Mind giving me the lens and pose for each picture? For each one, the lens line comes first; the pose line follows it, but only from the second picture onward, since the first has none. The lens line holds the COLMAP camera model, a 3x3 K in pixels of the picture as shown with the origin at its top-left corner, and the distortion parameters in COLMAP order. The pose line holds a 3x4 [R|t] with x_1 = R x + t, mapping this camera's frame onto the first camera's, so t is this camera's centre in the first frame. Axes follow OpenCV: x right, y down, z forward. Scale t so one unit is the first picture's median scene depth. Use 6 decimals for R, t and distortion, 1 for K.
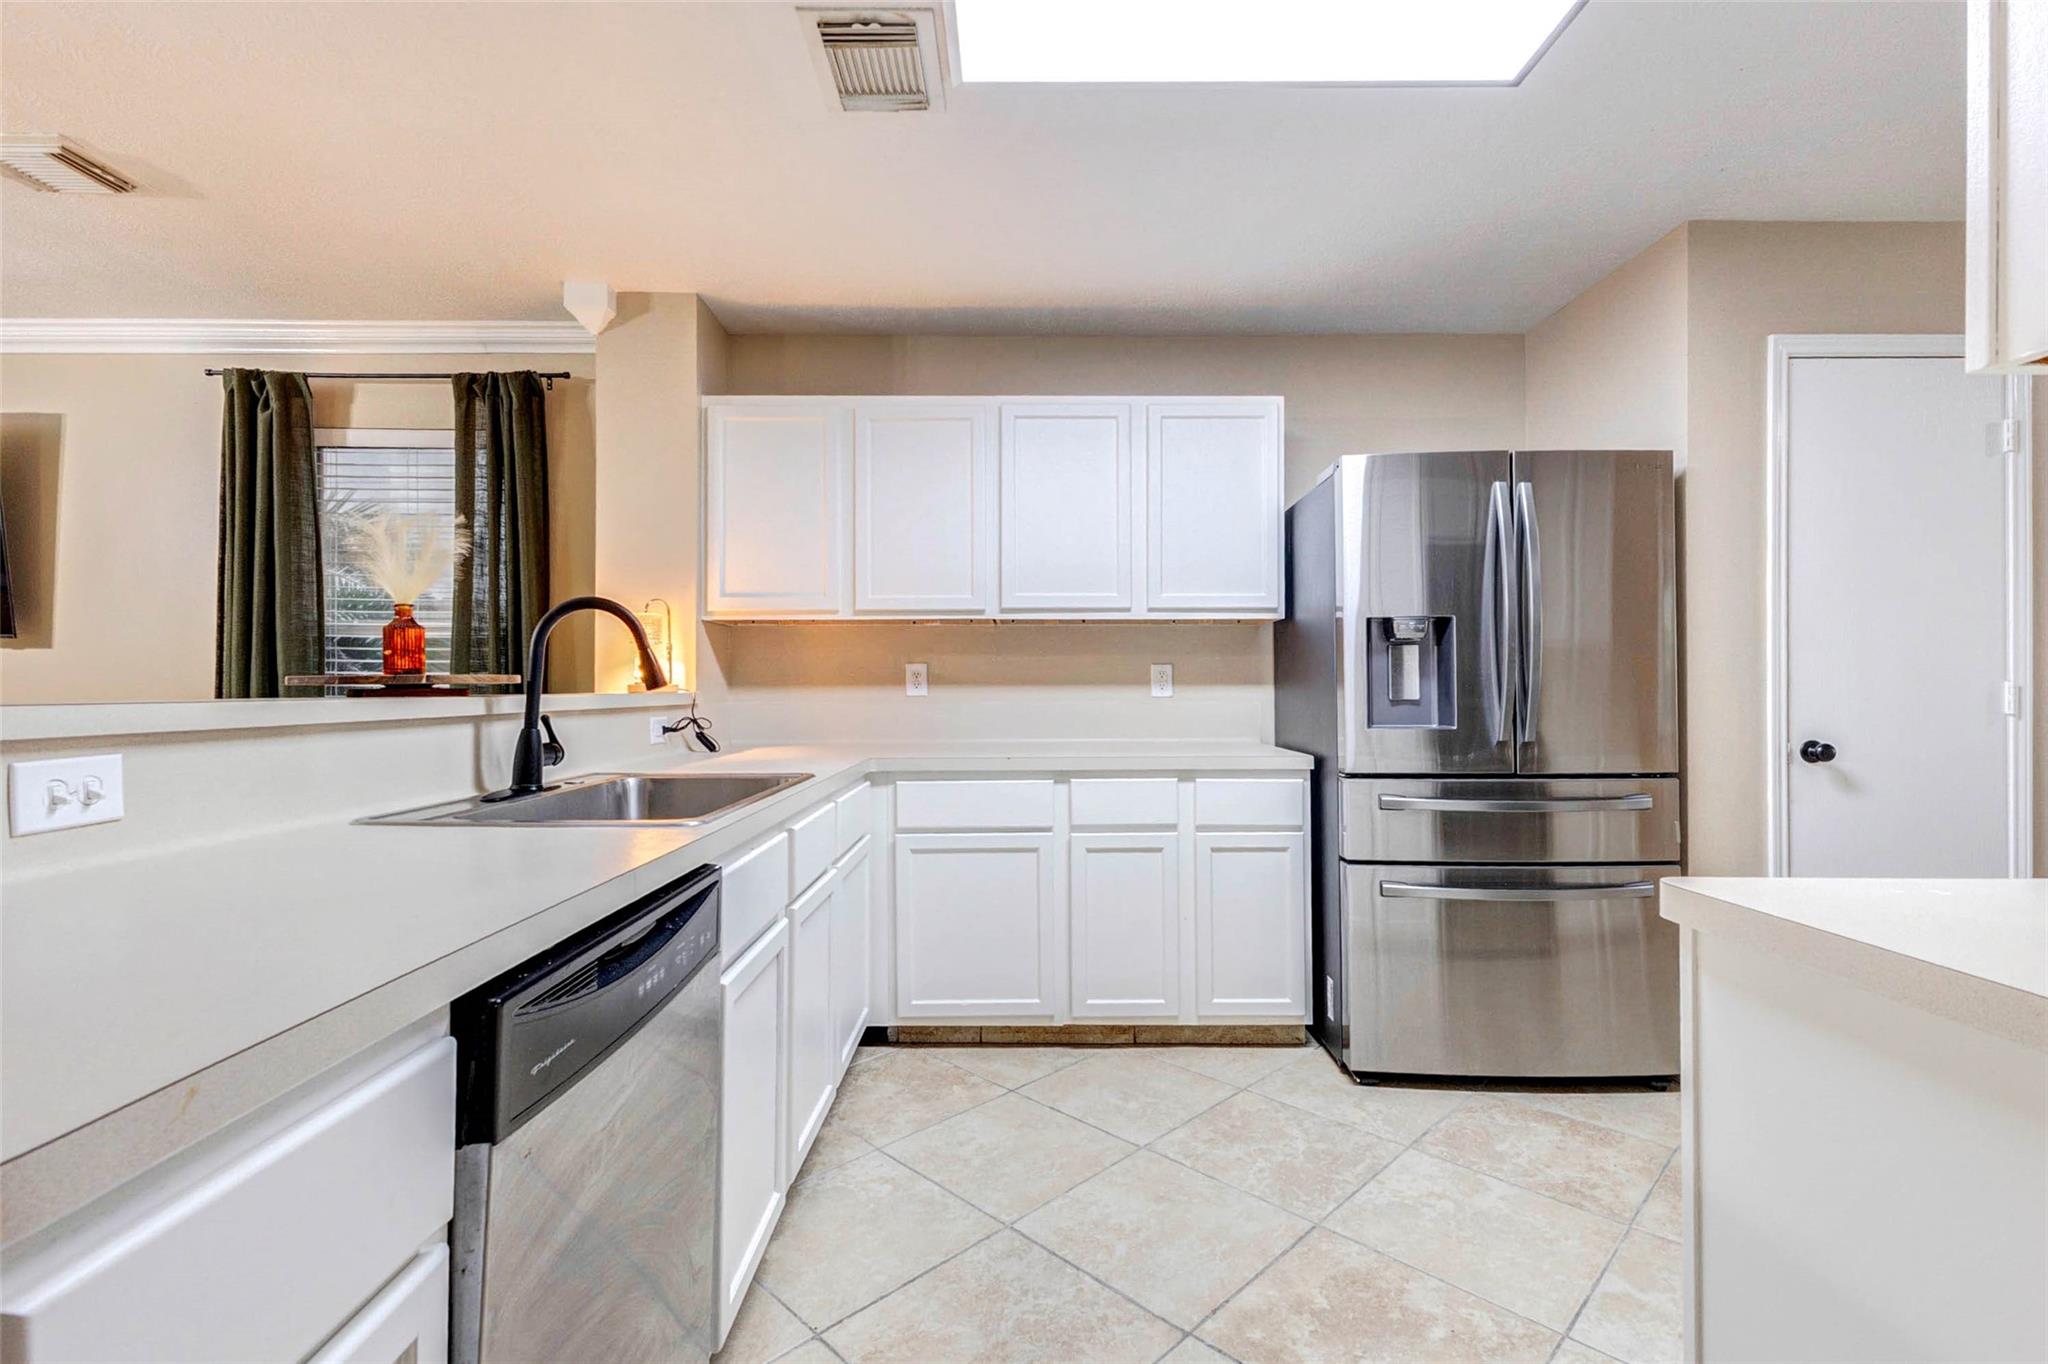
lens RADIAL K [[891.3, 0, 1019.8], [0, 891.3, 669.9], [0, 0, 1]] dist [0.002283, -0.000610]
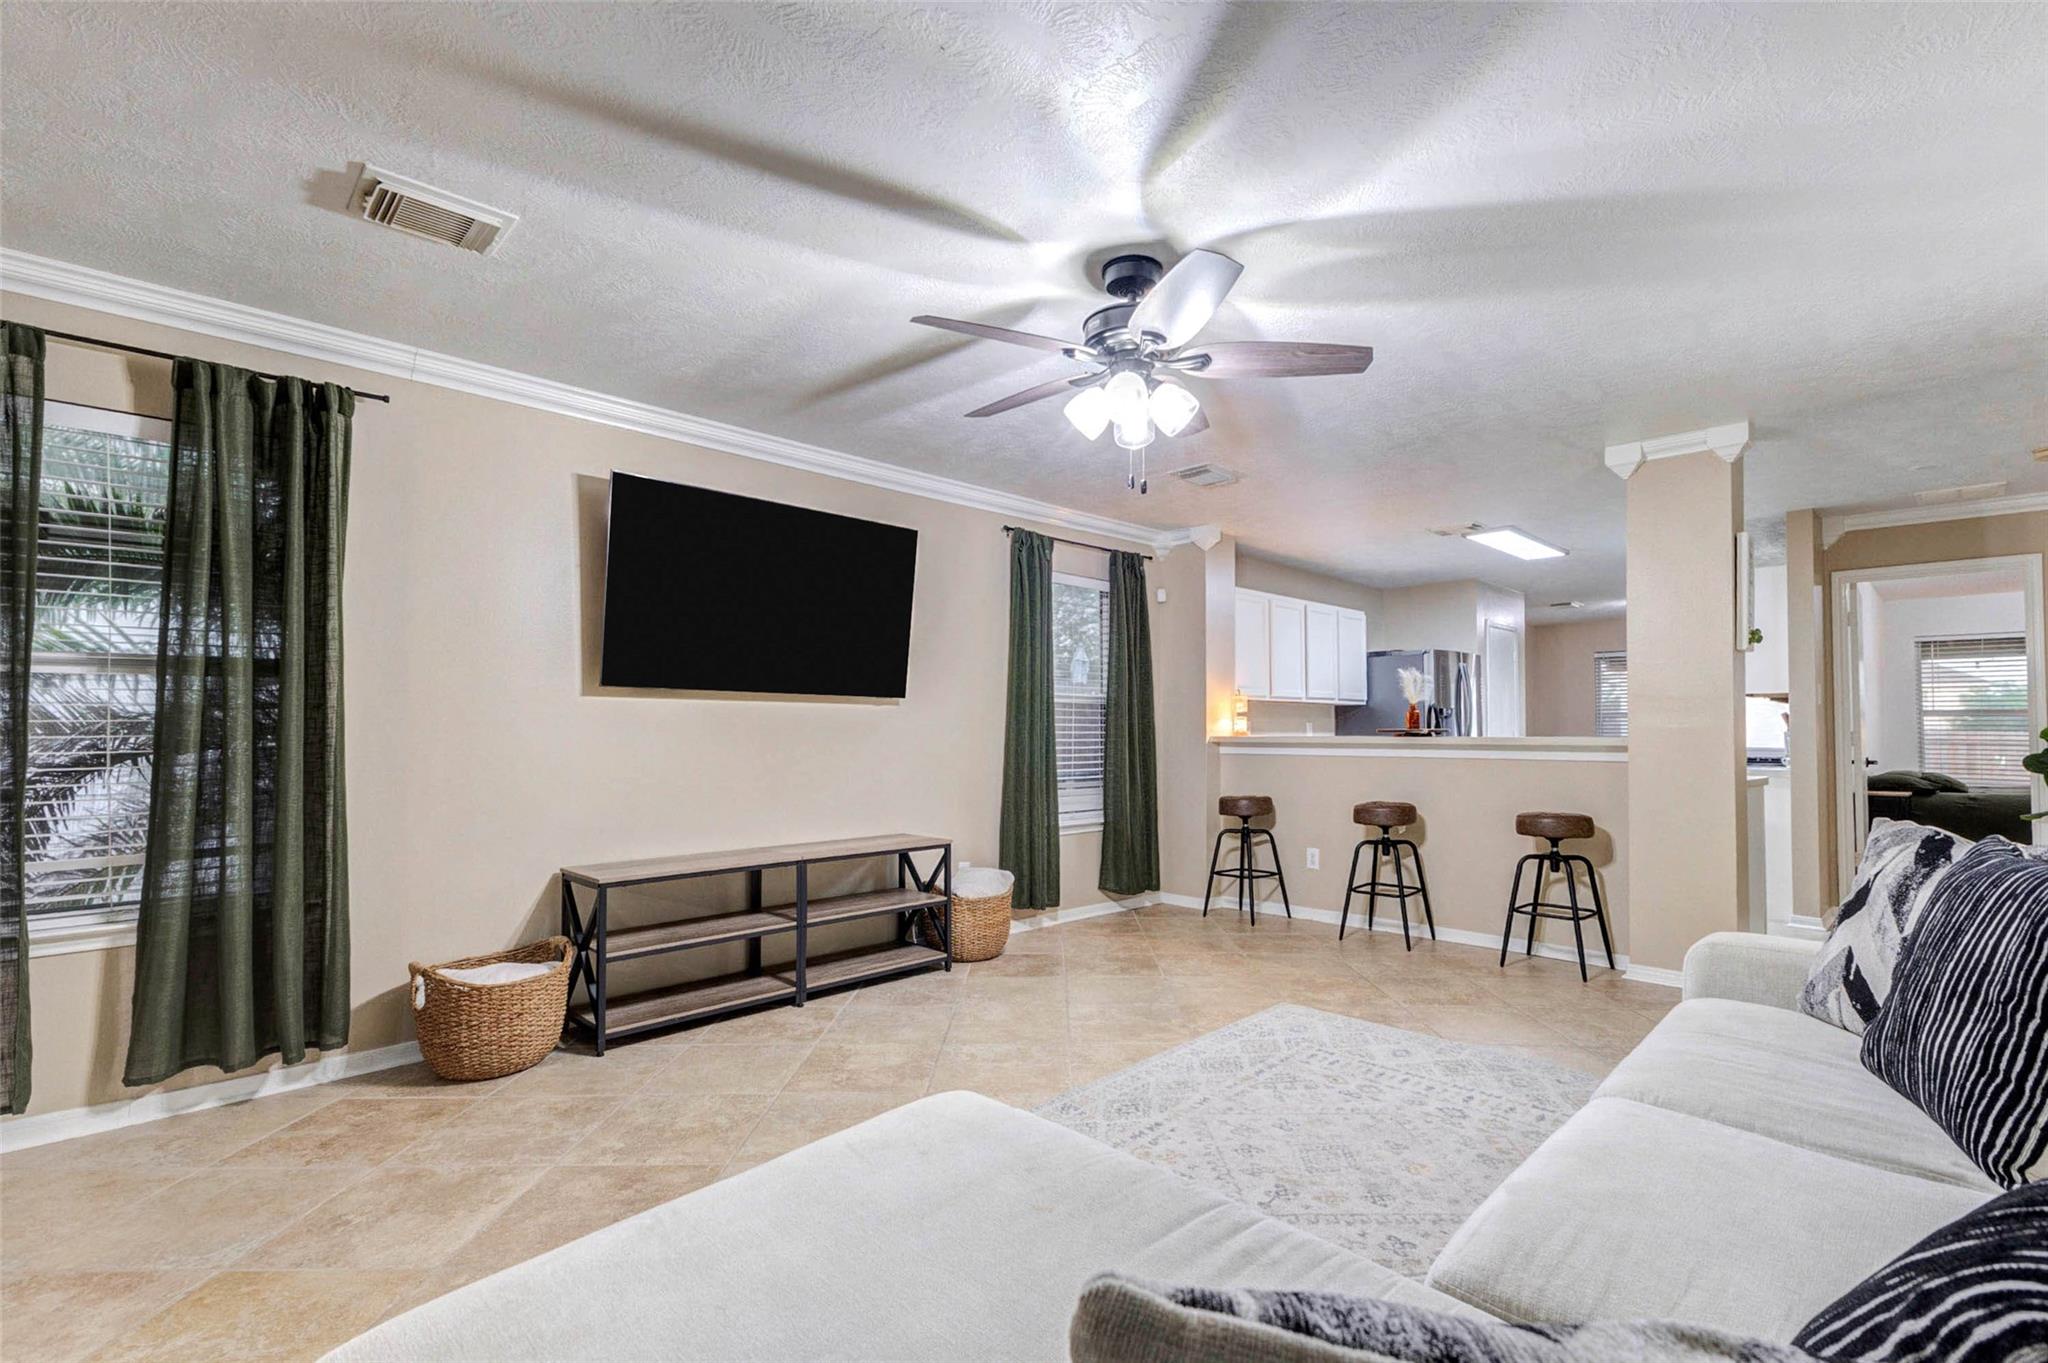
lens RADIAL K [[921.2, 0, 1024.9], [0, 921.2, 700.1], [0, 0, 1]] dist [0.011300, -0.000345]
pose [[0.718887, 0.016352, 0.694935, -1.971495], [0.000313, 0.999716, -0.023847, -0.000803], [-0.695127, 0.017361, 0.718677, -0.150835]]
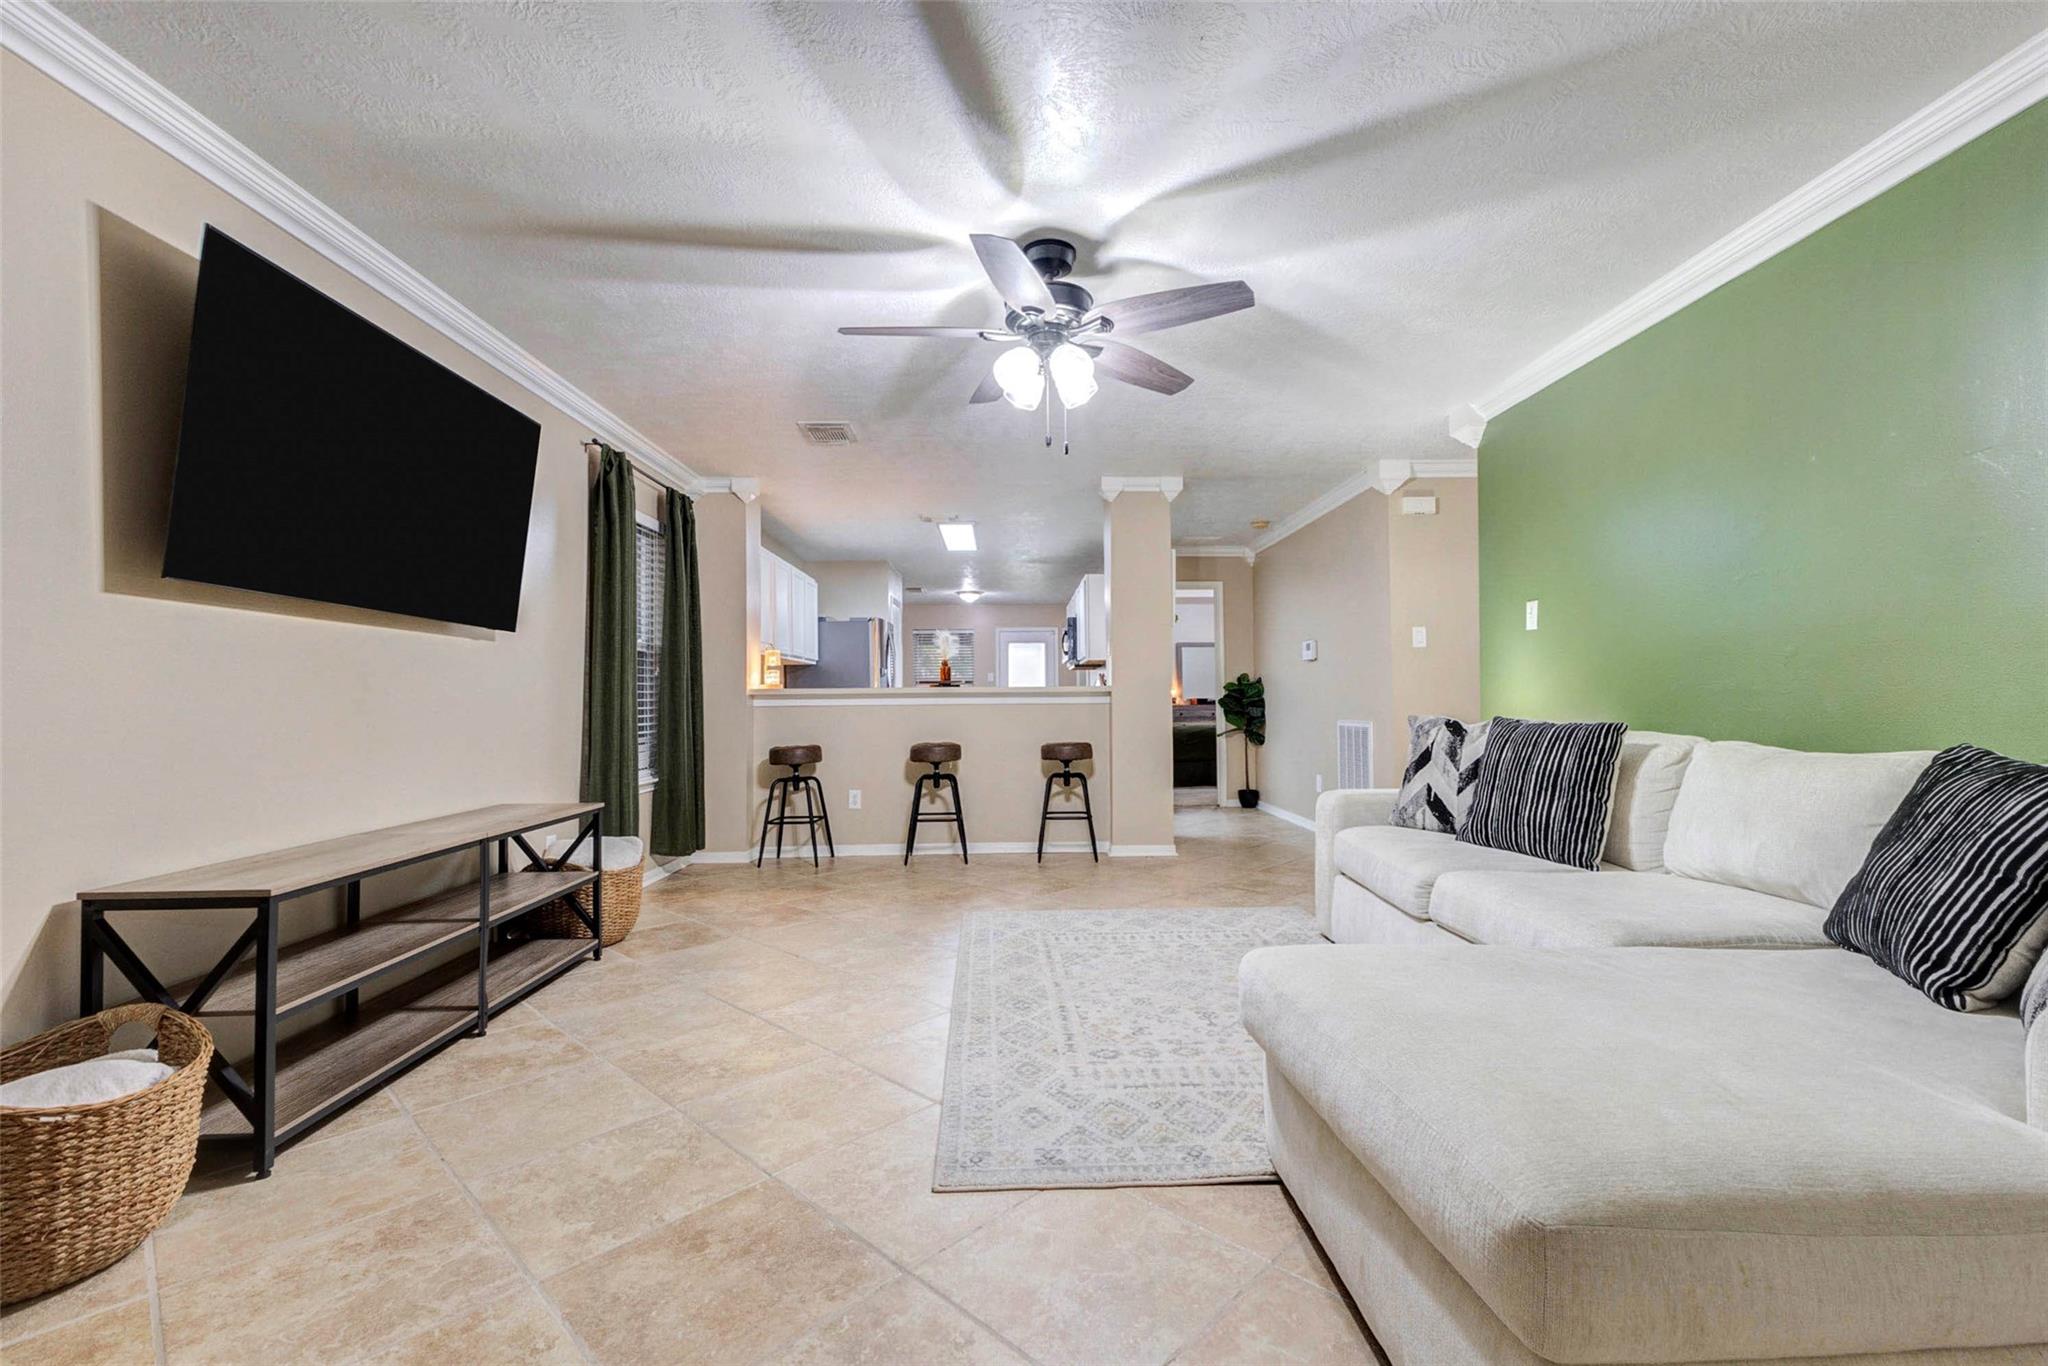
lens RADIAL K [[891.3, 0, 1019.8], [0, 891.3, 670.9], [0, 0, 1]] dist [0.002283, -0.000610]
pose [[-0.012391, 0.025522, 0.999597, -2.214635], [0.000378, 0.999674, -0.025520, 0.037301], [-0.999923, 0.000062, -0.012396, 0.398109]]
